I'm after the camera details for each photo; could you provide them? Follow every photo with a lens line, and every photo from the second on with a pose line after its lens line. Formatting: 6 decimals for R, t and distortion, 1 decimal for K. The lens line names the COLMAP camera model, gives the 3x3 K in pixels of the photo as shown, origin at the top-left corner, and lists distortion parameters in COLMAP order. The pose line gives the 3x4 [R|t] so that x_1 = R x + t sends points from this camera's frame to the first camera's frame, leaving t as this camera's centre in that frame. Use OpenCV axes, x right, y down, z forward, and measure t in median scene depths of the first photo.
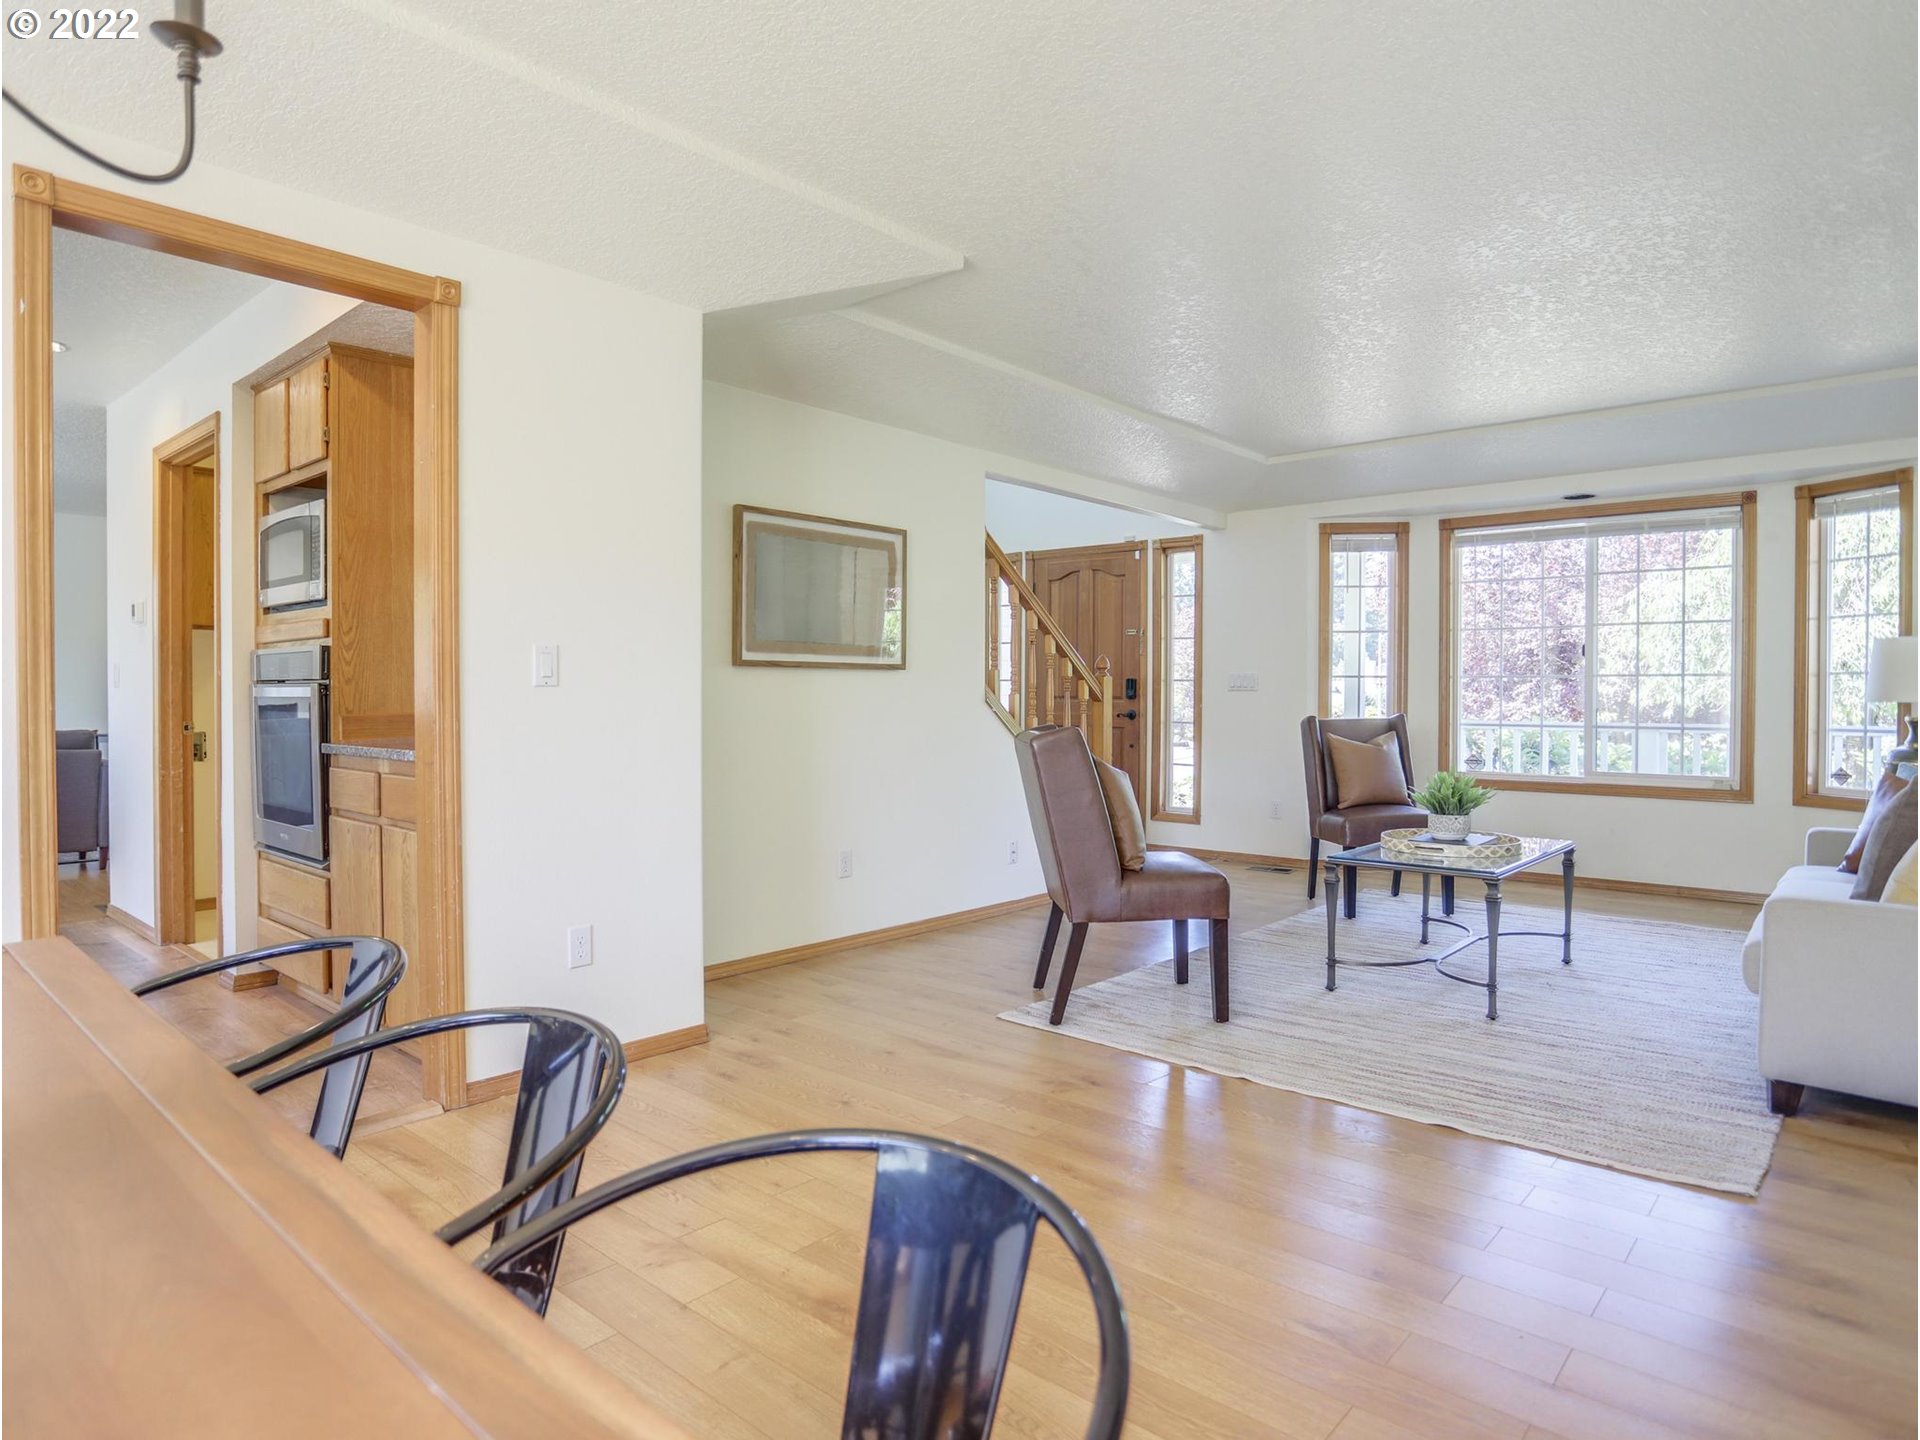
lens RADIAL K [[1129.7, 0, 960.0], [0, 1129.7, 720.0], [0, 0, 1]] dist [-0.118603, 0.083231]
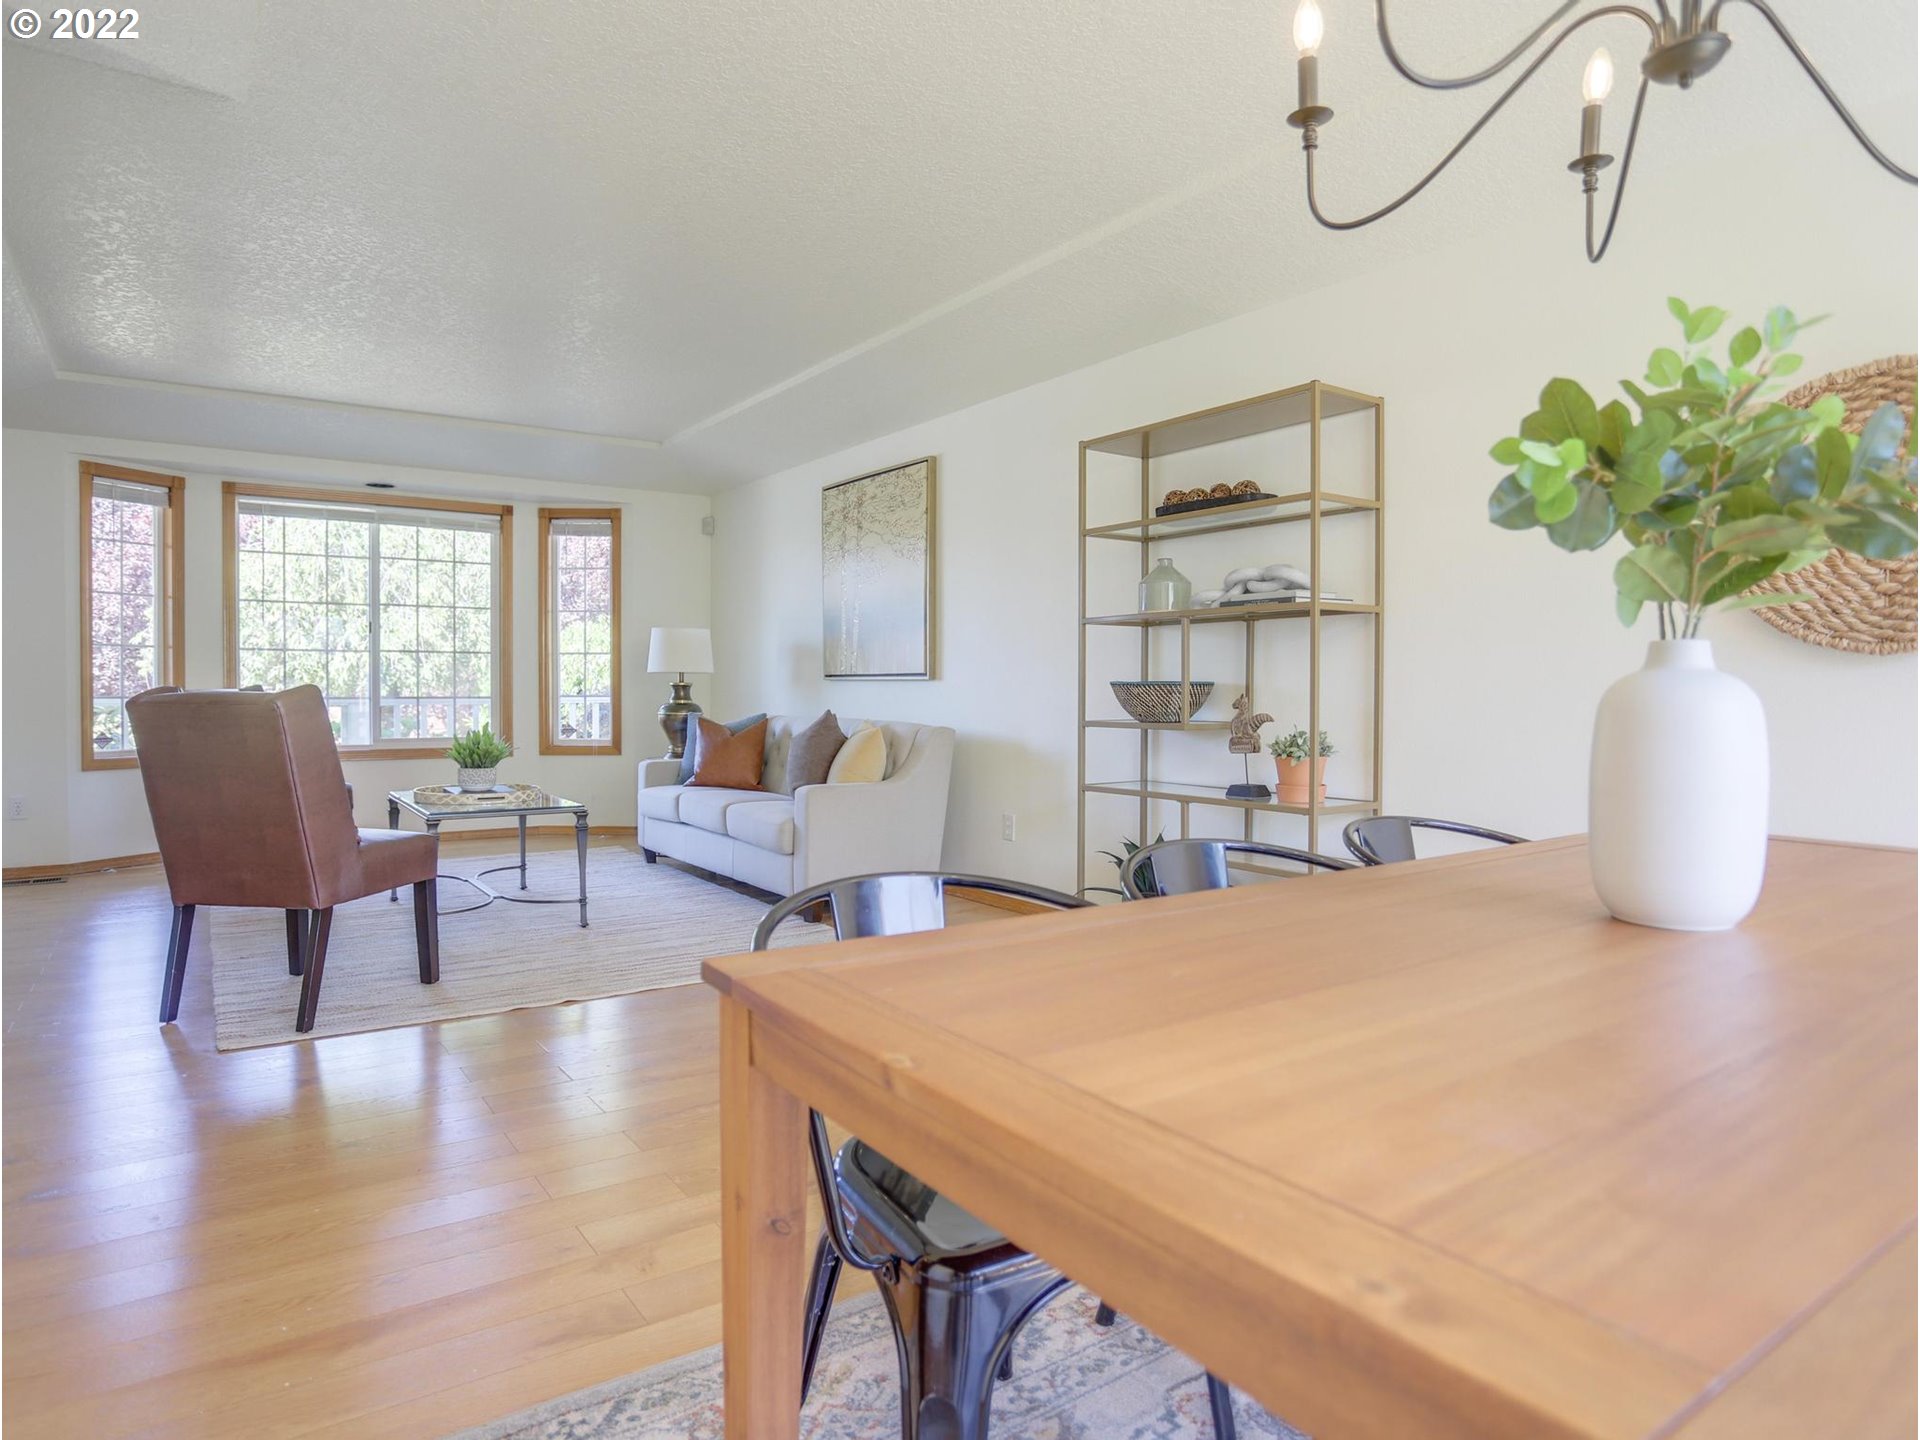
lens RADIAL K [[1129.7, 0, 960.0], [0, 1129.7, 720.0], [0, 0, 1]] dist [-0.118603, 0.083231]
pose [[0.240512, -0.027023, 0.970270, -0.378484], [0.014800, 0.999598, 0.024171, 0.012026], [-0.970533, 0.008547, 0.240816, 0.188795]]
